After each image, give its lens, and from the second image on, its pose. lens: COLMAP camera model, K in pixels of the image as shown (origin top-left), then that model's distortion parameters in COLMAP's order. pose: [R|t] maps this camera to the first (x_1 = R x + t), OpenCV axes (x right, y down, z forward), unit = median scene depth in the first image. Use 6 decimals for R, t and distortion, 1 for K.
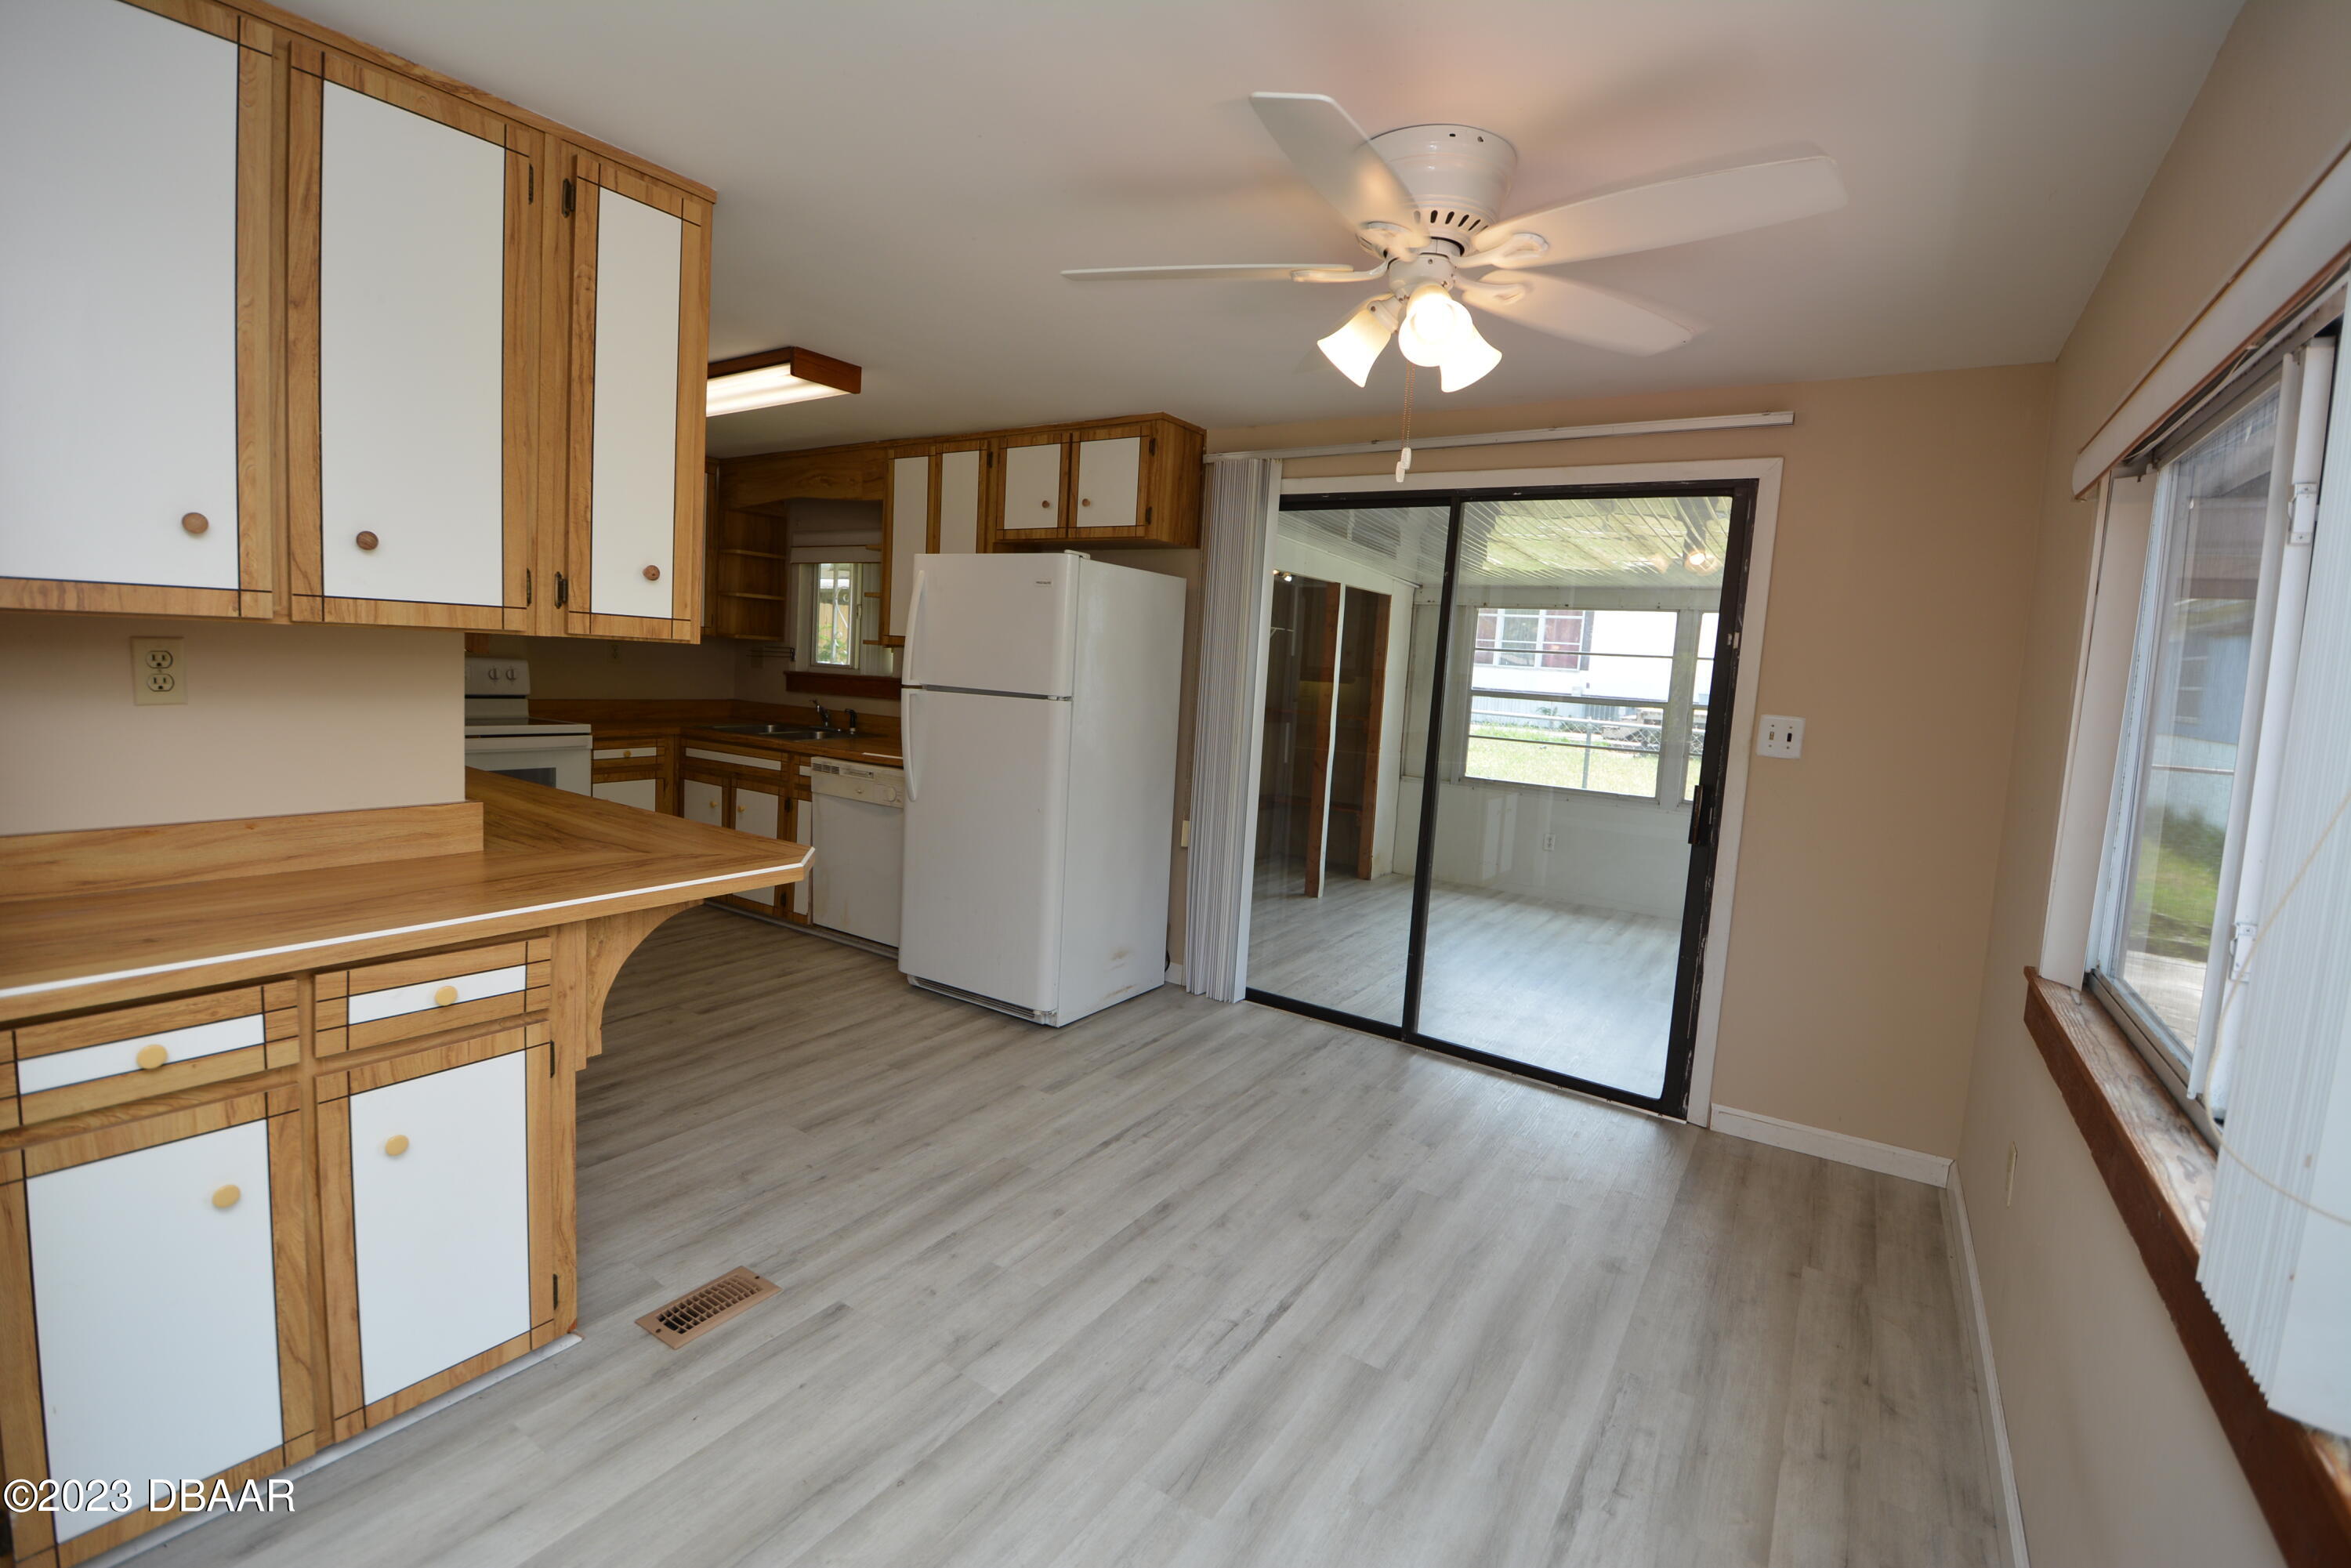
lens RADIAL K [[1033.6, 0, 1172.5], [0, 1033.6, 748.4], [0, 0, 1]] dist [0.007690, -0.018142]
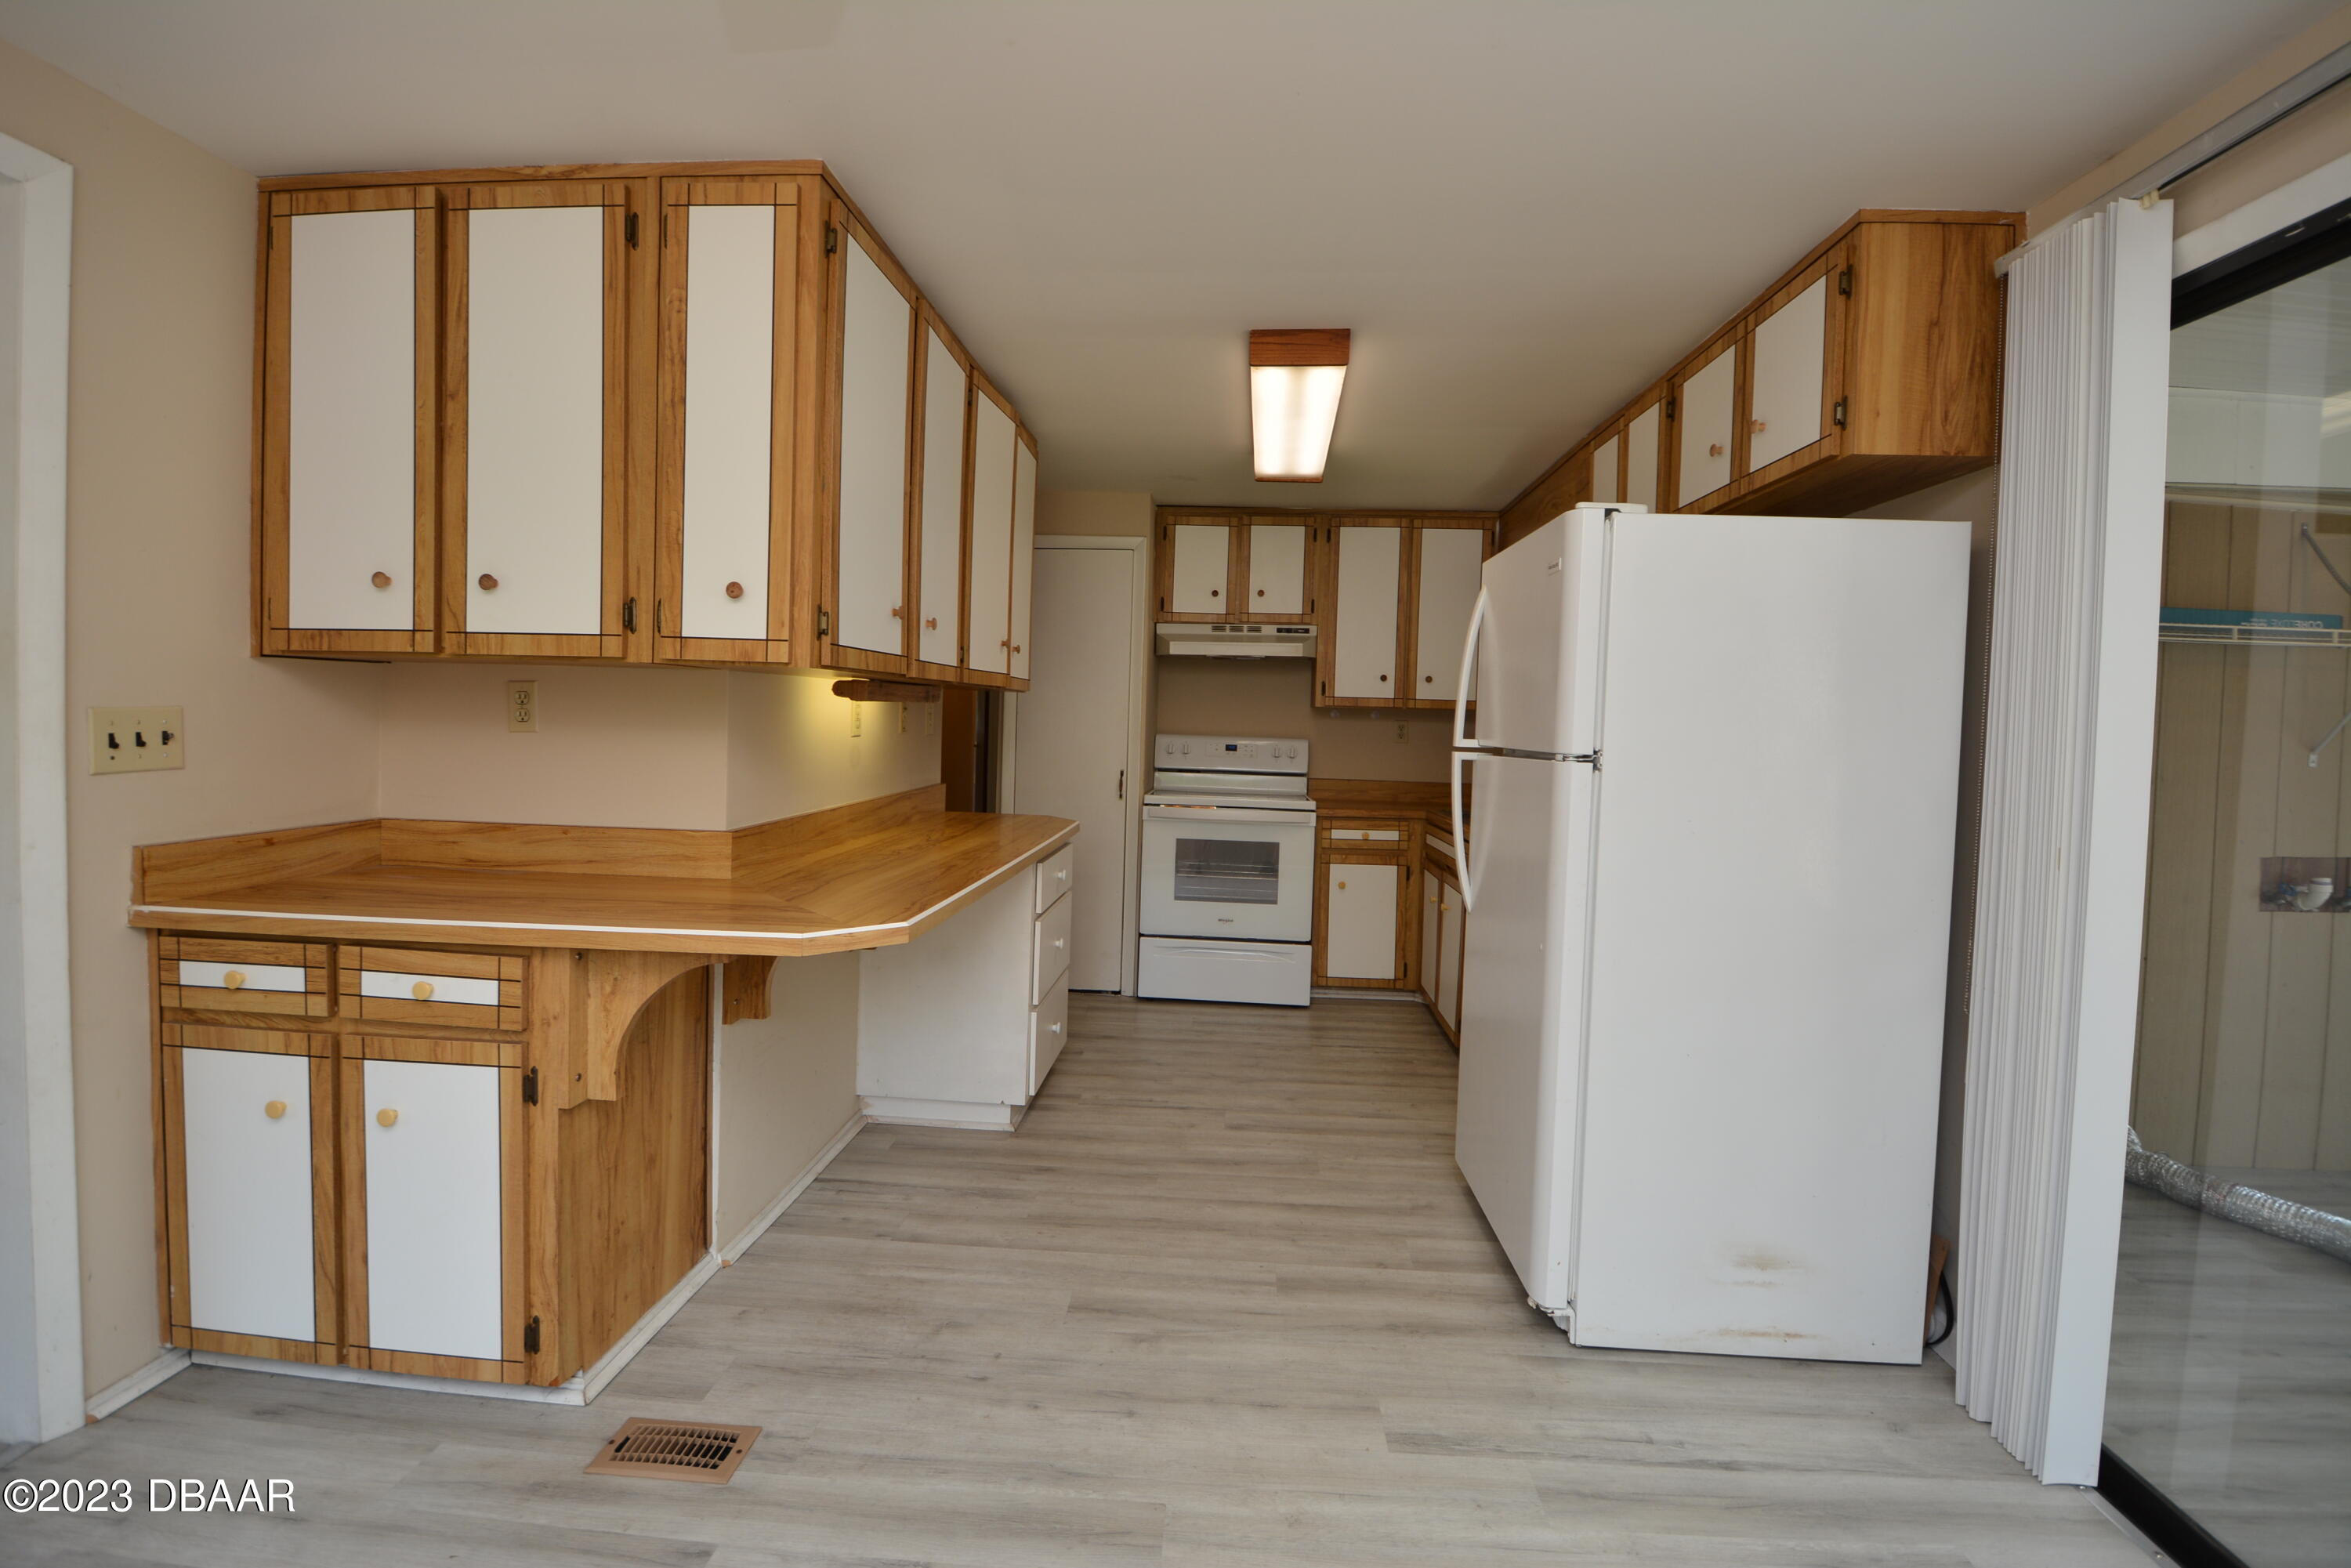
lens RADIAL K [[1033.6, 0, 1171.7], [0, 1033.6, 749.4], [0, 0, 1]] dist [0.007690, -0.018142]
pose [[0.496527, -0.017721, -0.867840, 0.311864], [-0.075749, 0.995093, -0.063658, 0.000597], [0.864710, 0.097346, 0.492748, 0.573393]]
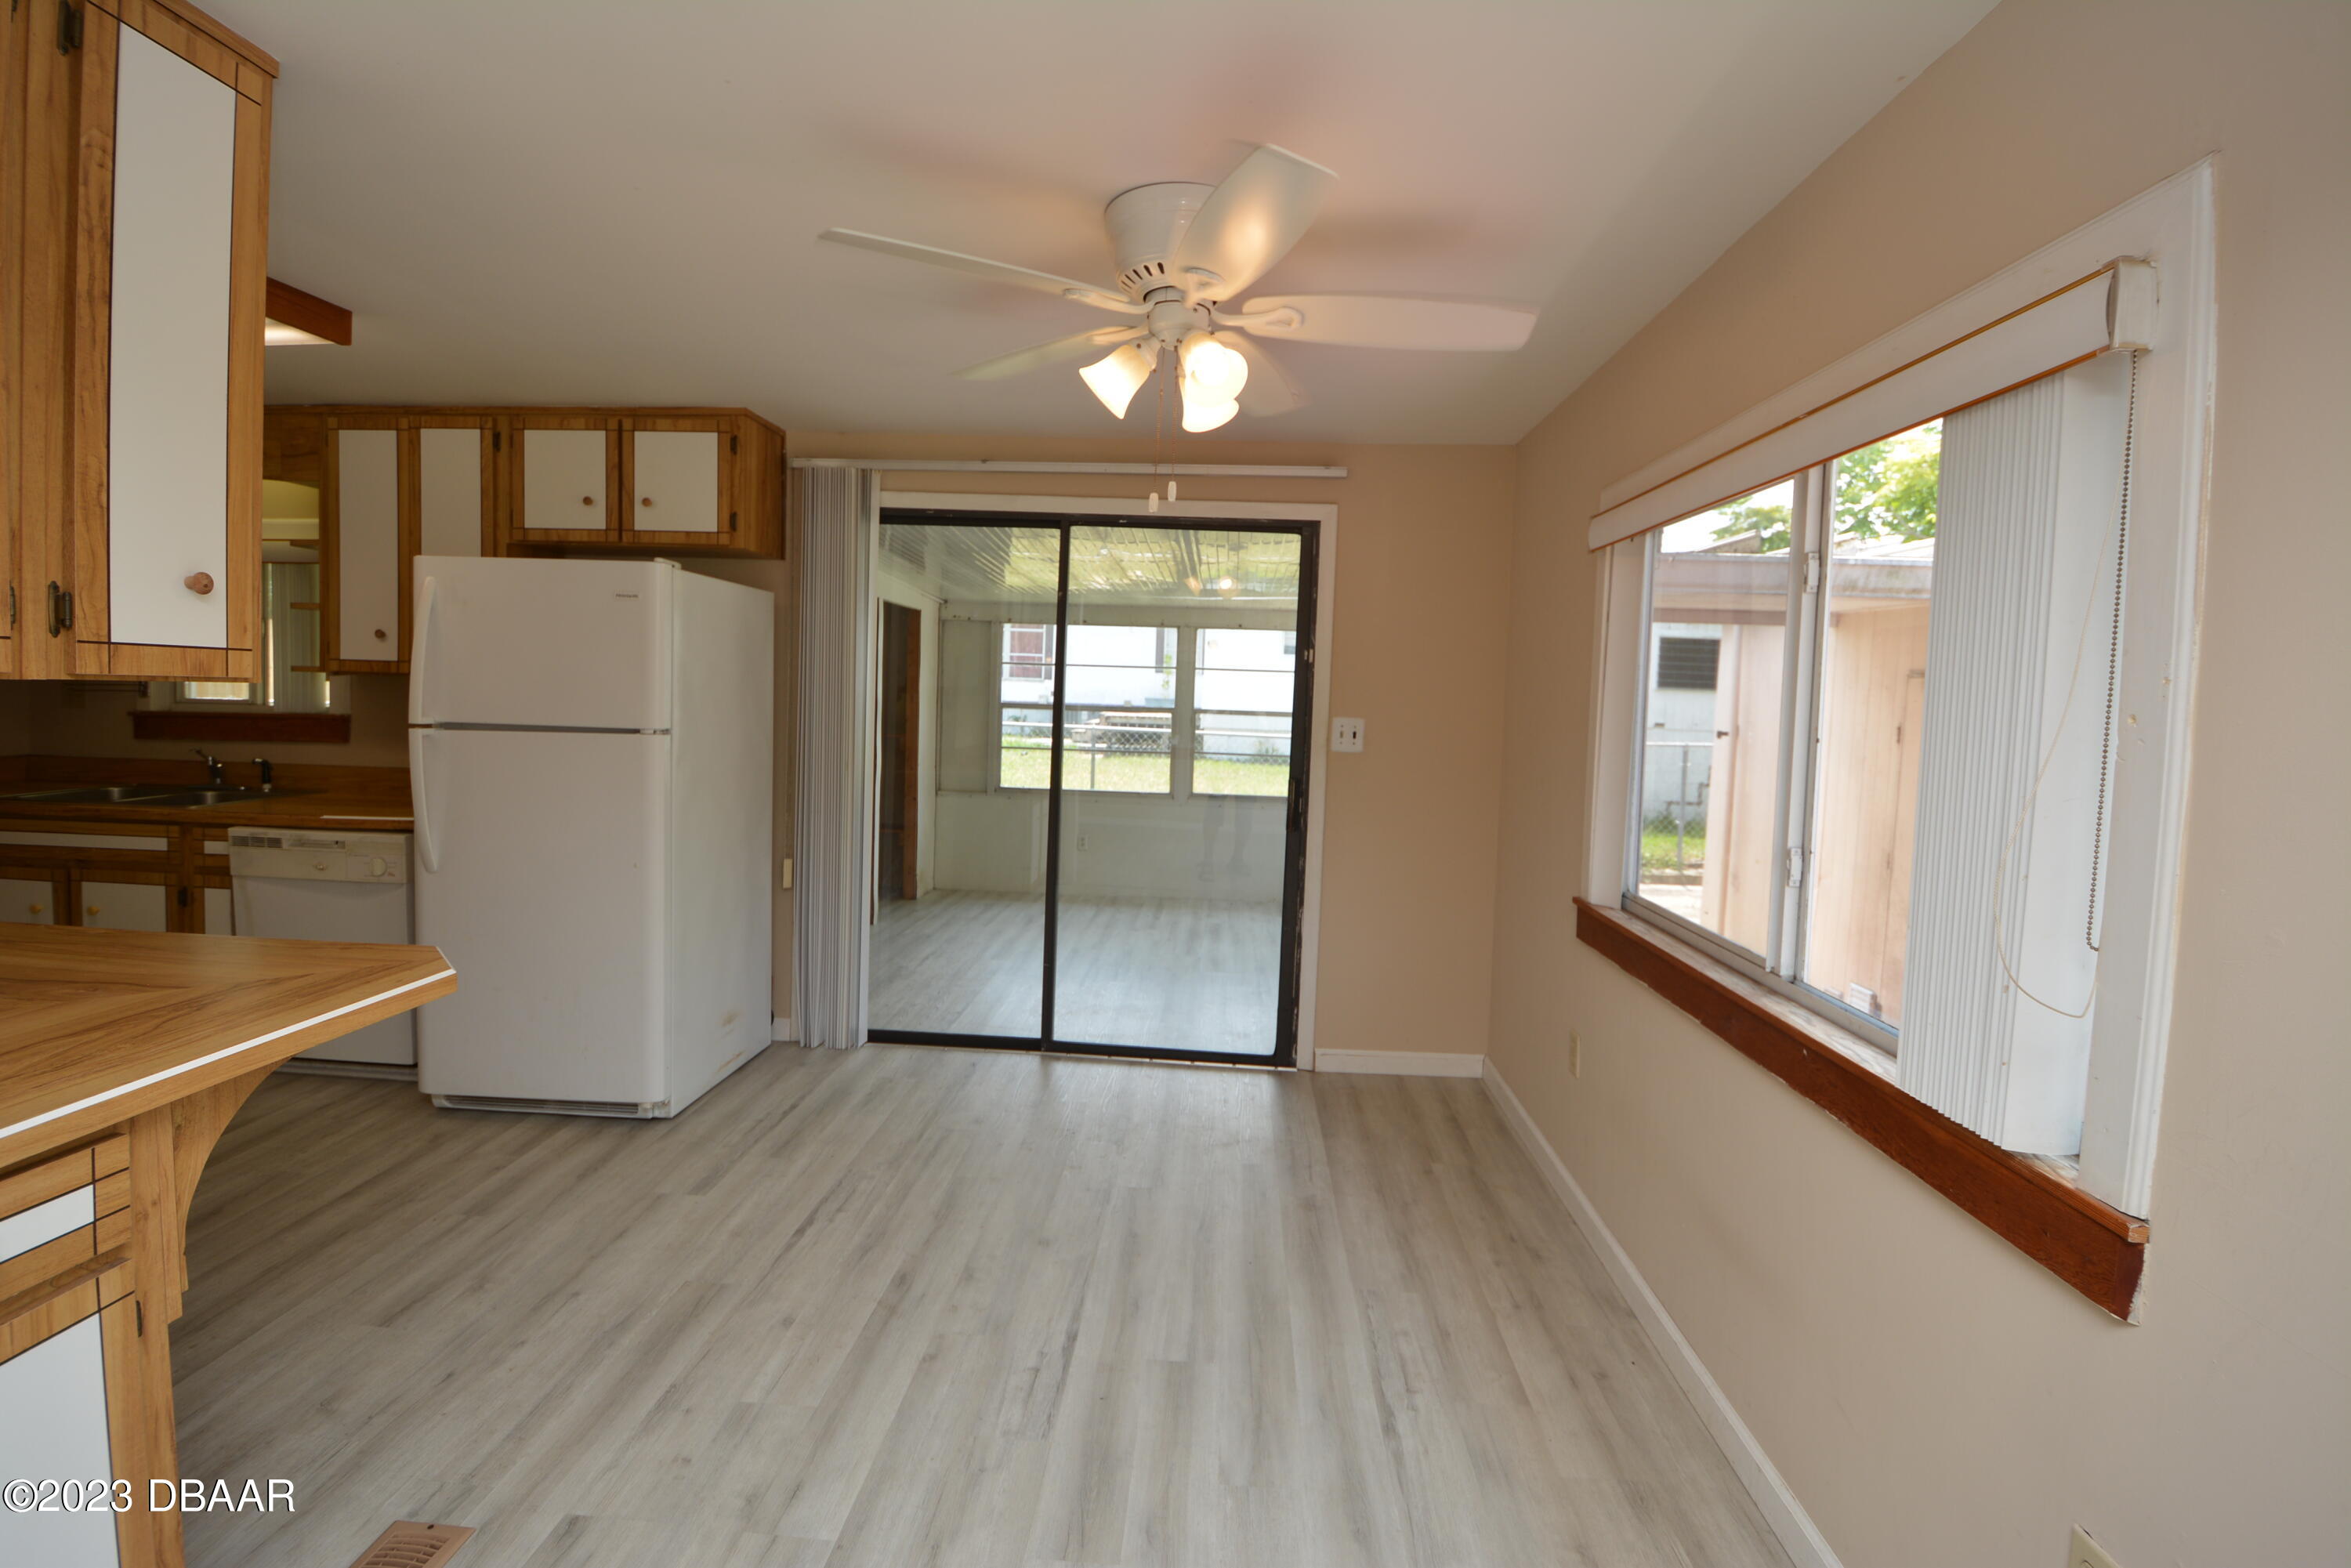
lens RADIAL K [[1033.6, 0, 1171.0], [0, 1033.6, 748.2], [0, 0, 1]] dist [0.007690, -0.018142]
pose [[0.864919, -0.056936, 0.498672, -0.185593], [0.062486, 0.998030, 0.005573, -0.014547], [-0.498007, 0.026340, 0.866773, 0.054573]]
